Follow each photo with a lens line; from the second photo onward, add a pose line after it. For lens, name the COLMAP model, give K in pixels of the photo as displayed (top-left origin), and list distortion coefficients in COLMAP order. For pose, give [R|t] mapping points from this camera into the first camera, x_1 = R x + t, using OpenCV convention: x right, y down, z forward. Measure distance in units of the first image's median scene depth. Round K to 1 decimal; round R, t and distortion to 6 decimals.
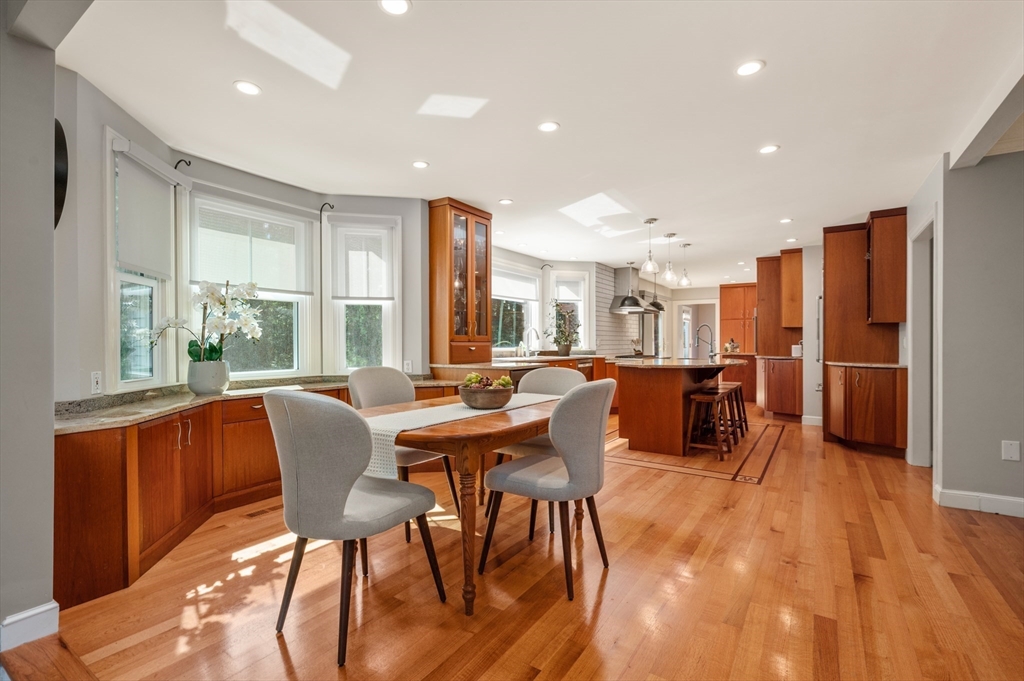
lens RADIAL K [[458.8, 0, 526.2], [0, 458.8, 343.6], [0, 0, 1]] dist [0.002294, 0.000387]
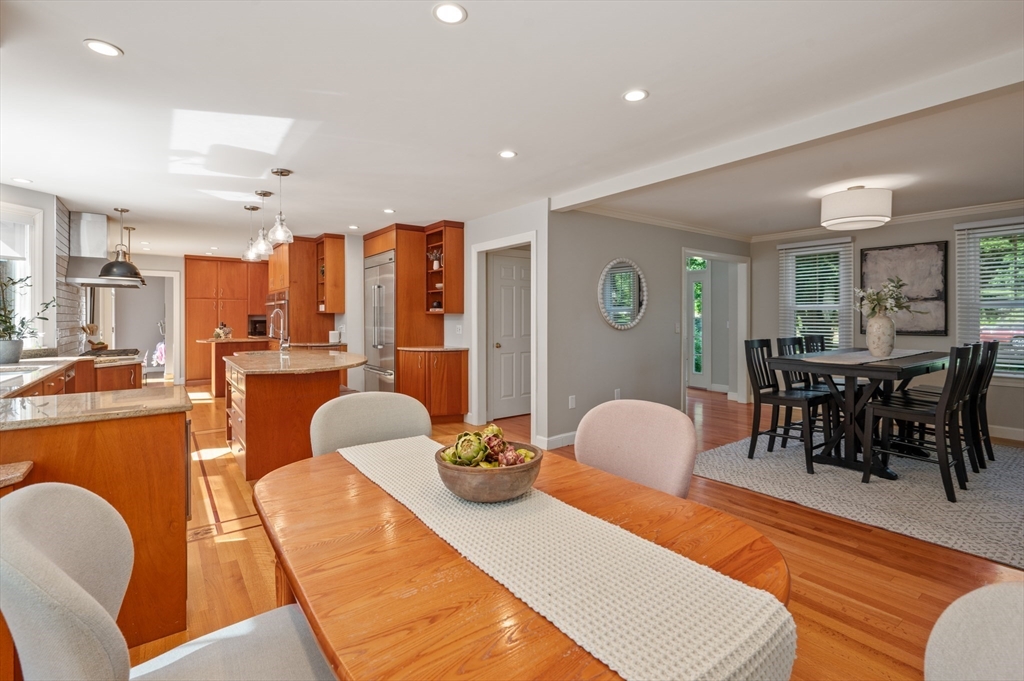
lens RADIAL K [[467.3, 0, 509.1], [0, 467.3, 316.7], [0, 0, 1]] dist [-0.001318, -0.000281]
pose [[0.355531, 0.000315, 0.934665, -0.326020], [0.005710, 0.999981, -0.002509, -0.033567], [-0.934647, 0.006229, 0.355522, 0.421635]]
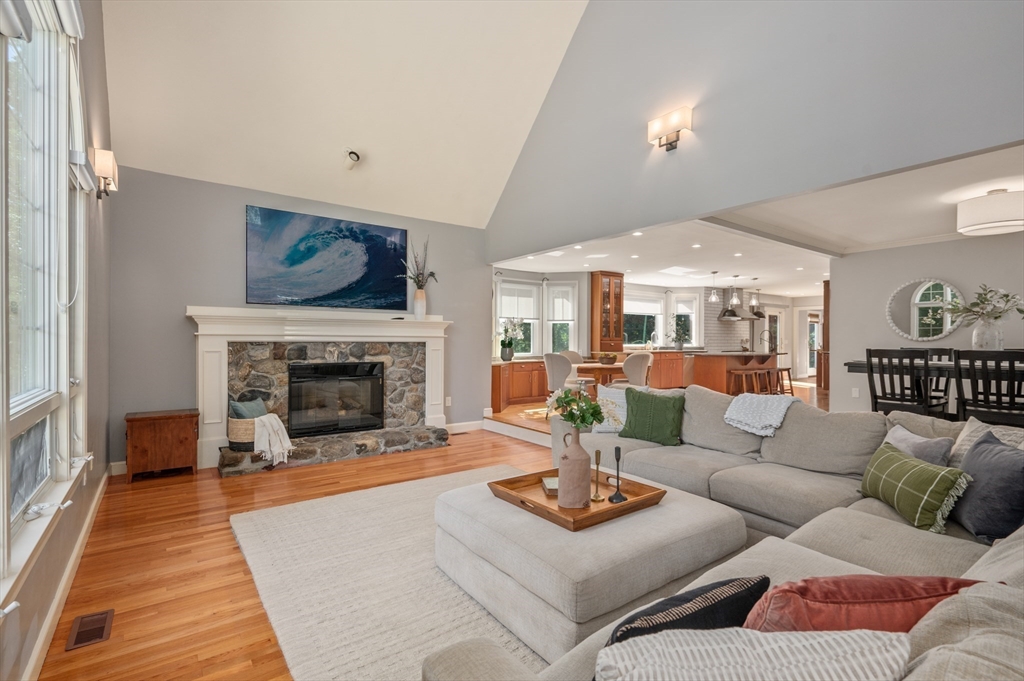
lens RADIAL K [[484.4, 0, 541.0], [0, 484.4, 342.4], [0, 0, 1]] dist [0.000808, 0.000137]
pose [[0.944925, 0.003969, -0.327263, 0.270861], [-0.004024, 0.999992, 0.000508, 0.003049], [0.327263, 0.000836, 0.944933, -1.055977]]
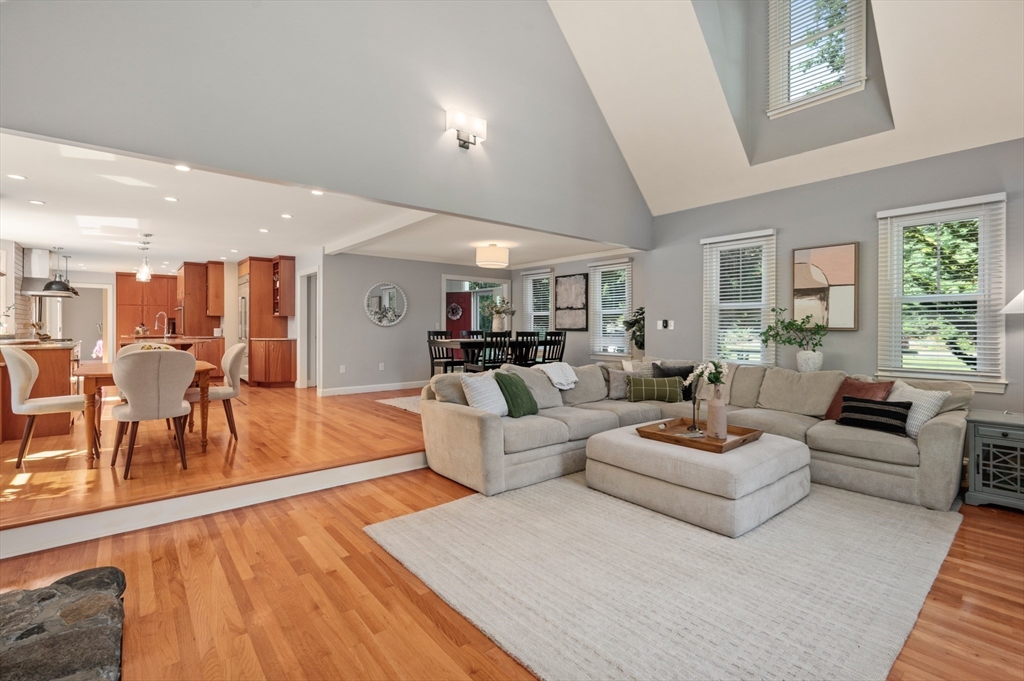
lens RADIAL K [[459.8, 0, 502.3], [0, 459.8, 326.6], [0, 0, 1]] dist [0.001322, 0.000481]
pose [[0.311869, 0.000471, 0.950125, -0.728583], [0.000649, 1.000000, -0.000708, -0.000852], [-0.950125, 0.000837, 0.311869, -0.424211]]
